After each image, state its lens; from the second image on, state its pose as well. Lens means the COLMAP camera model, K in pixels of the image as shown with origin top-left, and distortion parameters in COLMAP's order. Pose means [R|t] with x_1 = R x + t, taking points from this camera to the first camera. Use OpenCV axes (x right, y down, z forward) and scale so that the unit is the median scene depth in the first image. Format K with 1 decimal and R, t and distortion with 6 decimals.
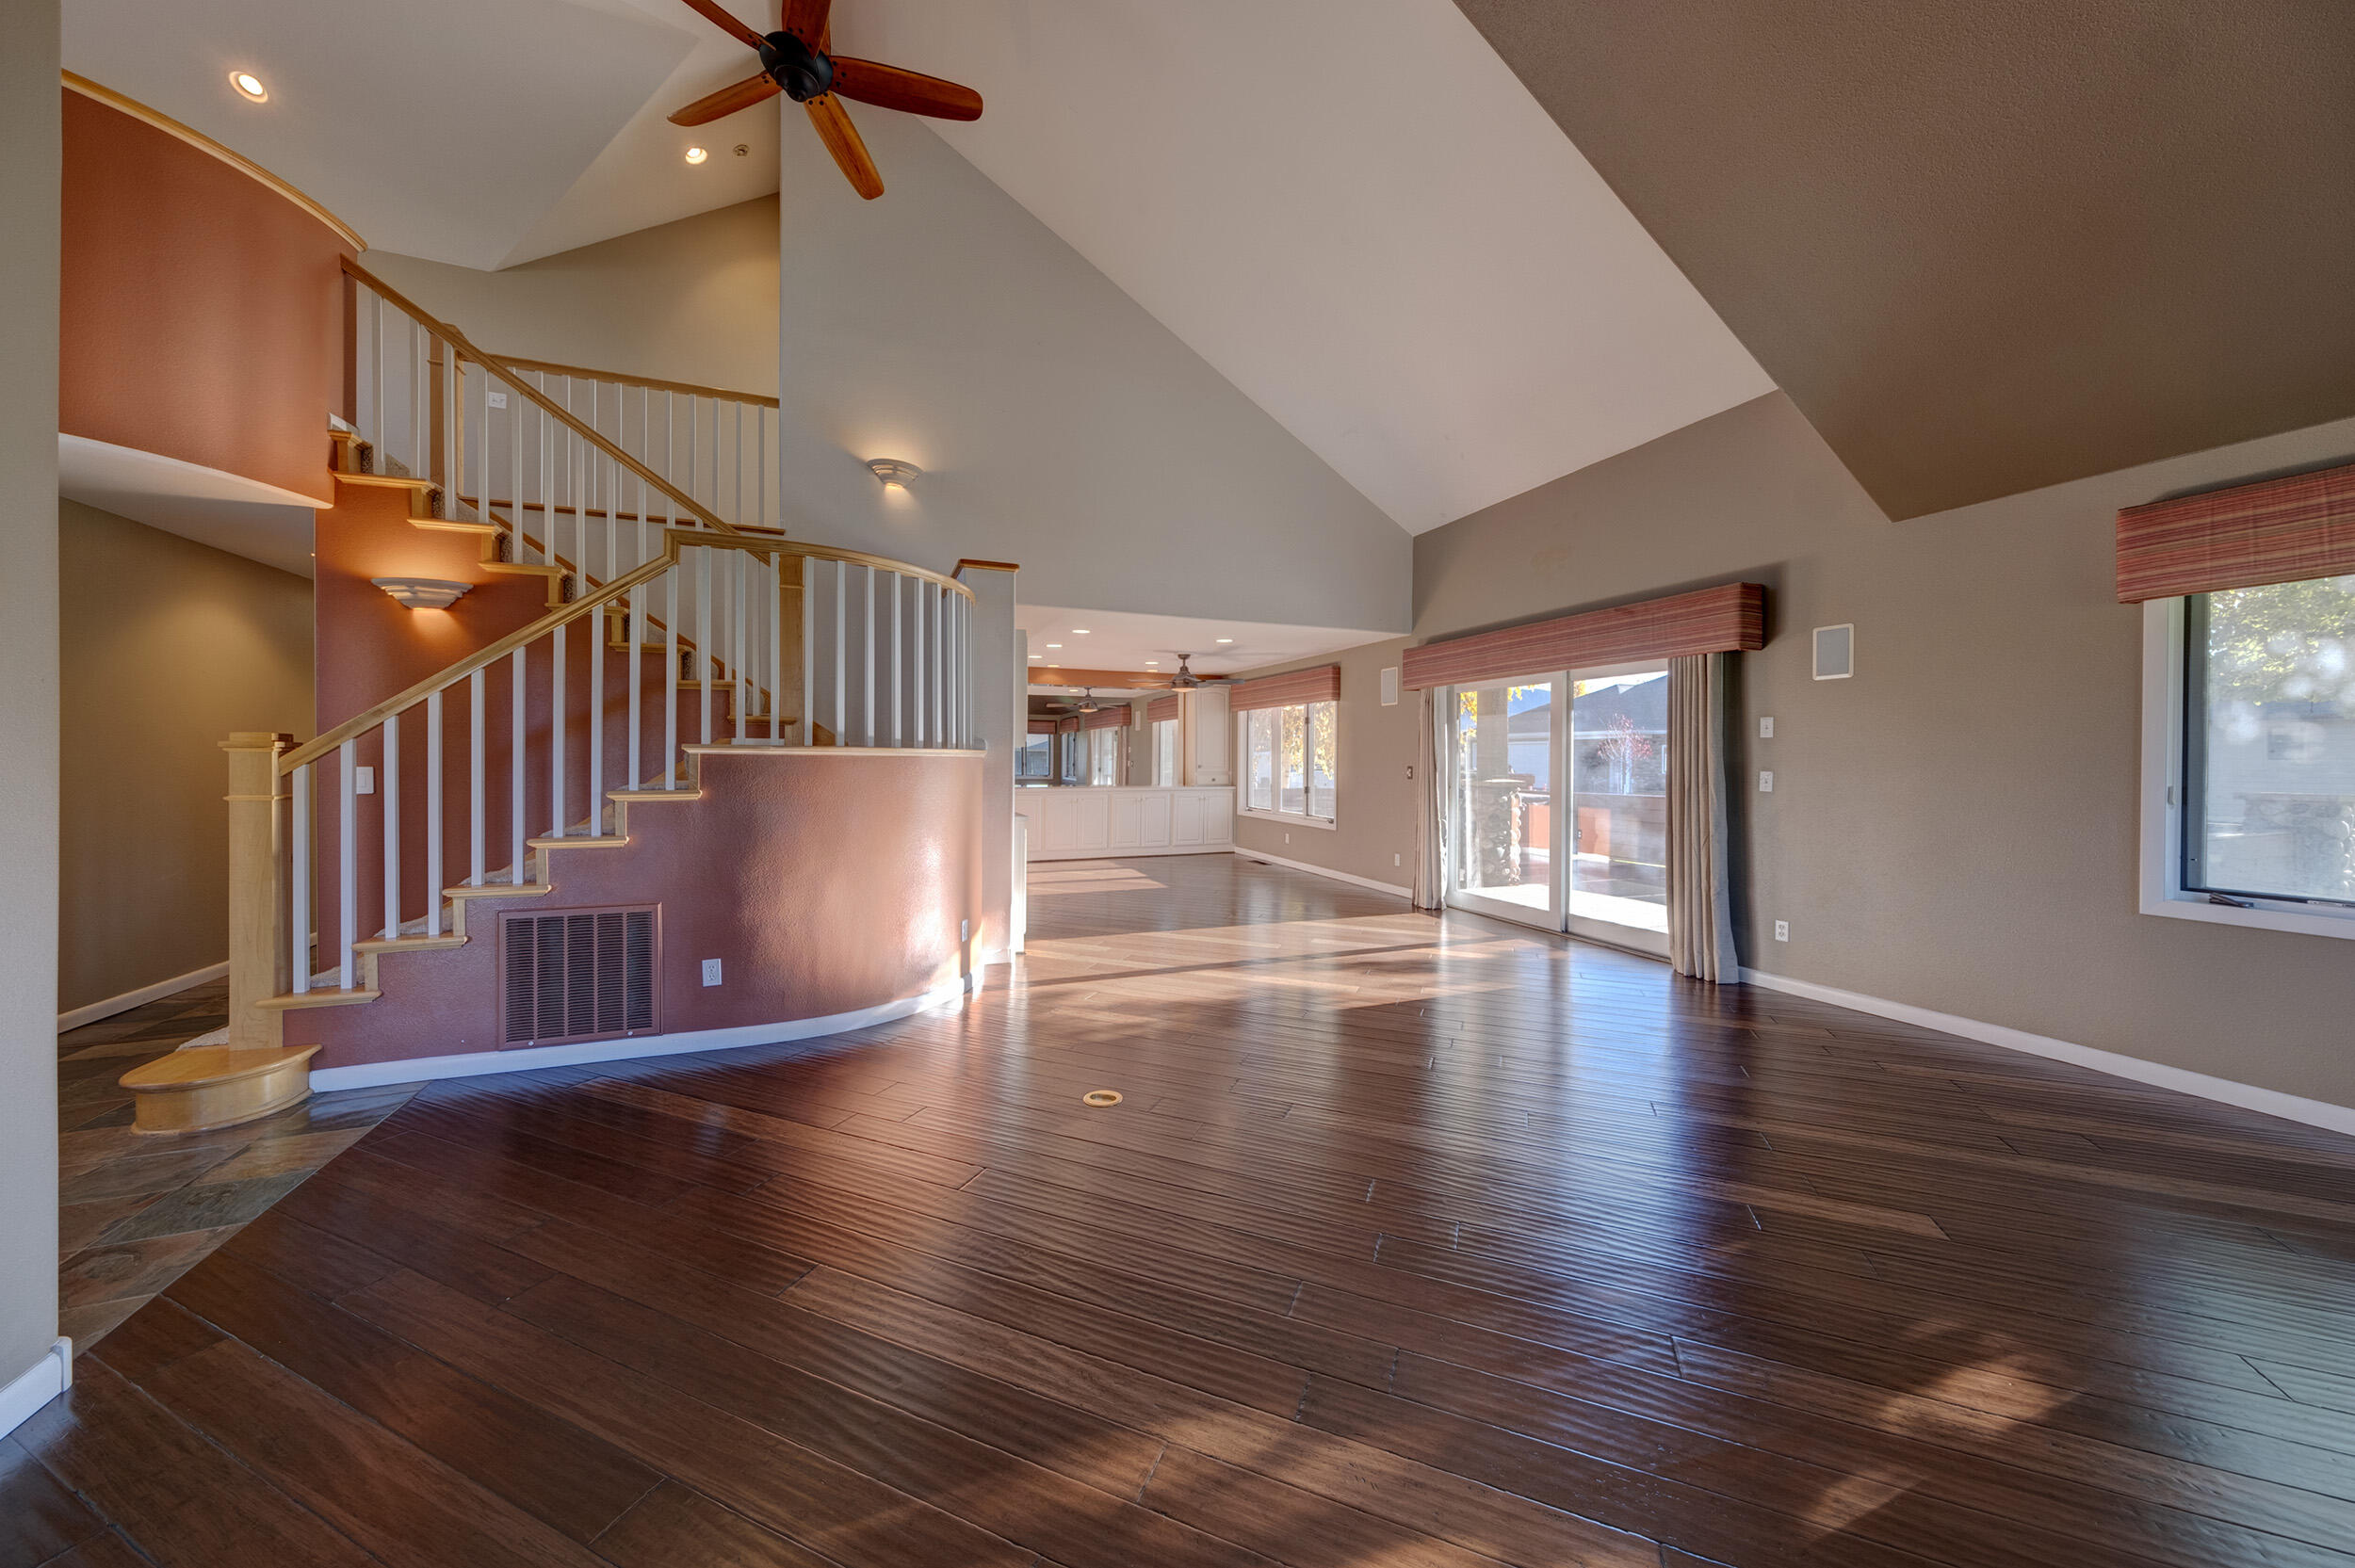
lens RADIAL K [[797.3, 0, 1179.5], [0, 797.3, 764.6], [0, 0, 1]] dist [0.004654, -0.000649]
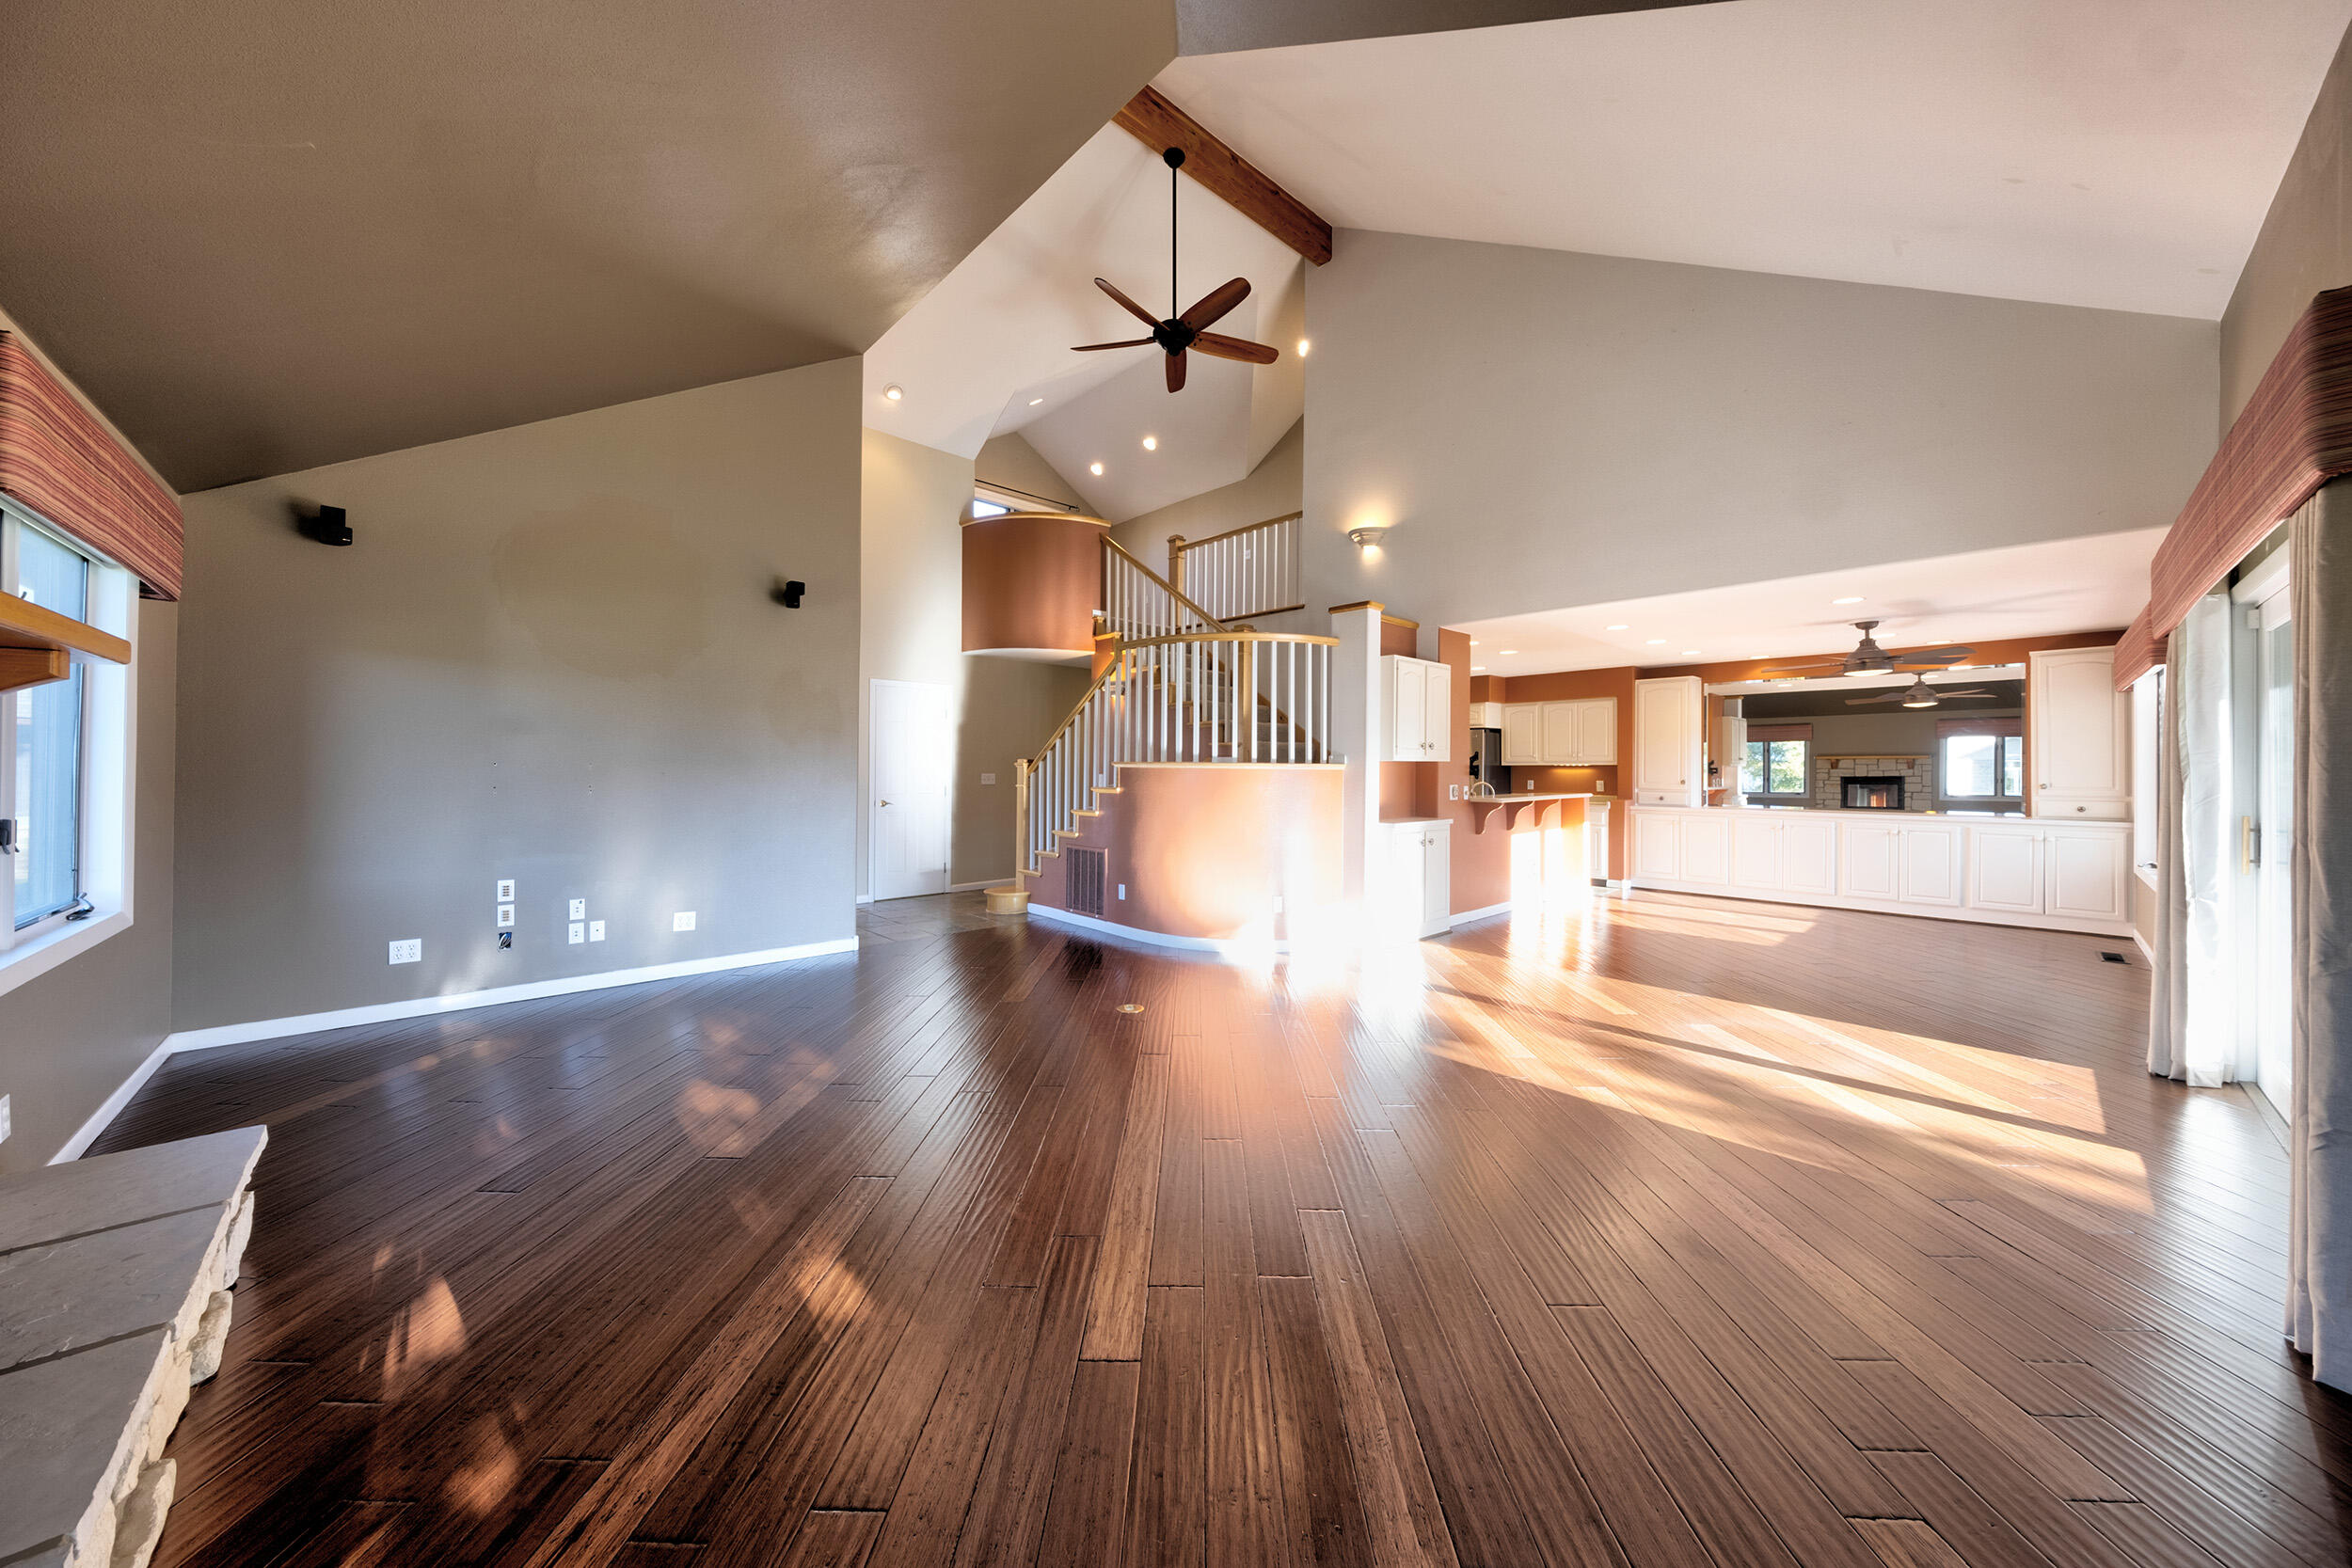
lens RADIAL K [[796.3, 0, 1185.3], [0, 796.3, 767.5], [0, 0, 1]] dist [0.004654, -0.000649]
pose [[0.363383, -0.002107, -0.931637, 0.804959], [-0.011133, 0.999916, -0.006604, -0.002275], [0.931573, 0.012772, 0.363329, 0.362311]]
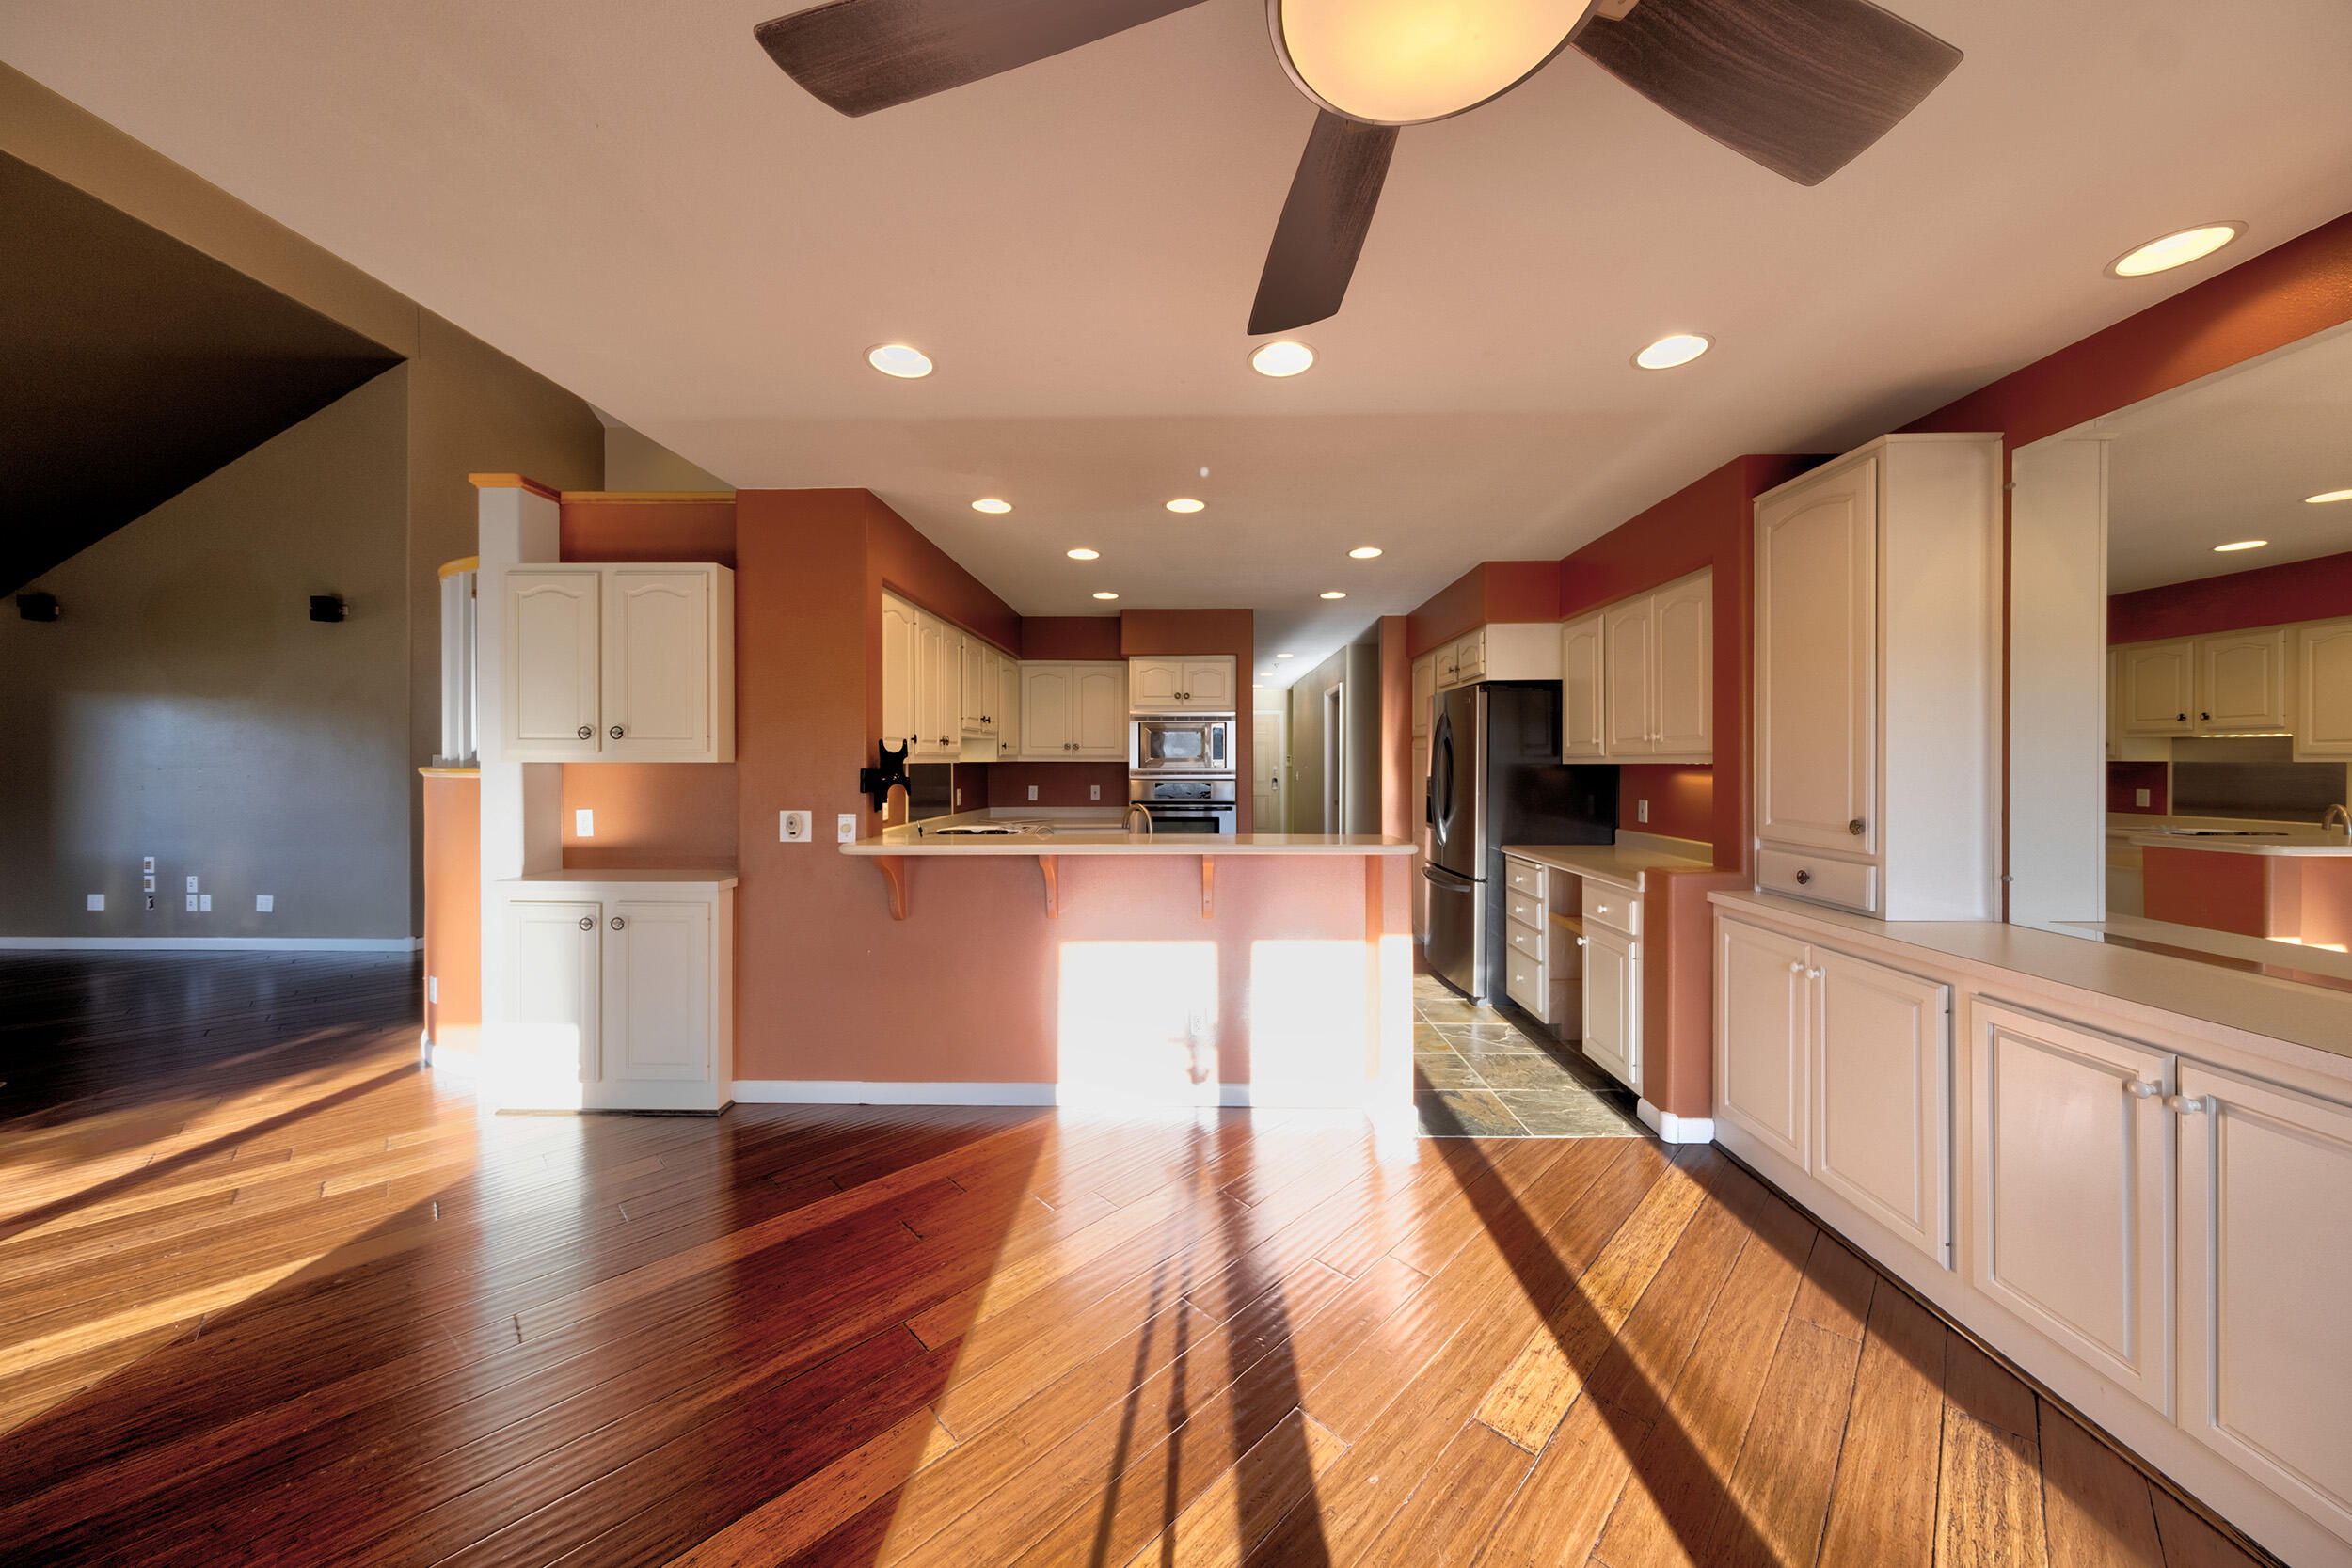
lens RADIAL K [[796.3, 0, 1186.3], [0, 796.3, 764.6], [0, 0, 1]] dist [0.004654, -0.000649]
pose [[-0.396318, -0.000562, -0.918113, 0.164075], [-0.010307, 0.999940, 0.003837, -0.029712], [0.918056, 0.010983, -0.396299, 1.868869]]
